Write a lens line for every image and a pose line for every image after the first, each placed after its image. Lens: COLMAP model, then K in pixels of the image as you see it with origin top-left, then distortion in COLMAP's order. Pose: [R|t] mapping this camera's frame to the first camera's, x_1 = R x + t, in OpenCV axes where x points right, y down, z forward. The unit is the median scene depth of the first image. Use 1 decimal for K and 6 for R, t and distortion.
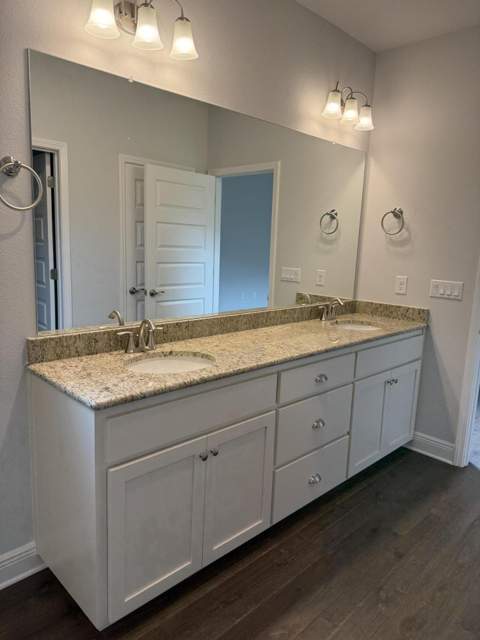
lens RADIAL K [[449.9, 0, 238.1], [0, 449.9, 316.8], [0, 0, 1]] dist [0.031884, -0.009143]
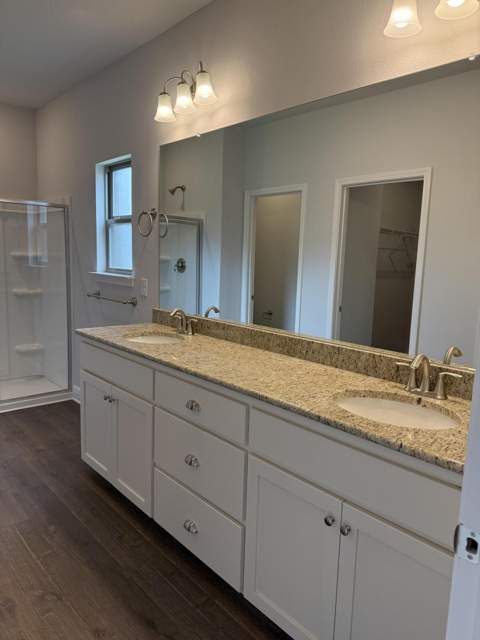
lens RADIAL K [[449.9, 0, 237.3], [0, 449.9, 321.9], [0, 0, 1]] dist [0.031884, -0.009143]
pose [[-0.026277, 0.105725, -0.994048, 1.060916], [-0.207614, 0.972132, 0.108883, -0.130123], [0.977858, 0.209239, -0.003594, 1.111707]]
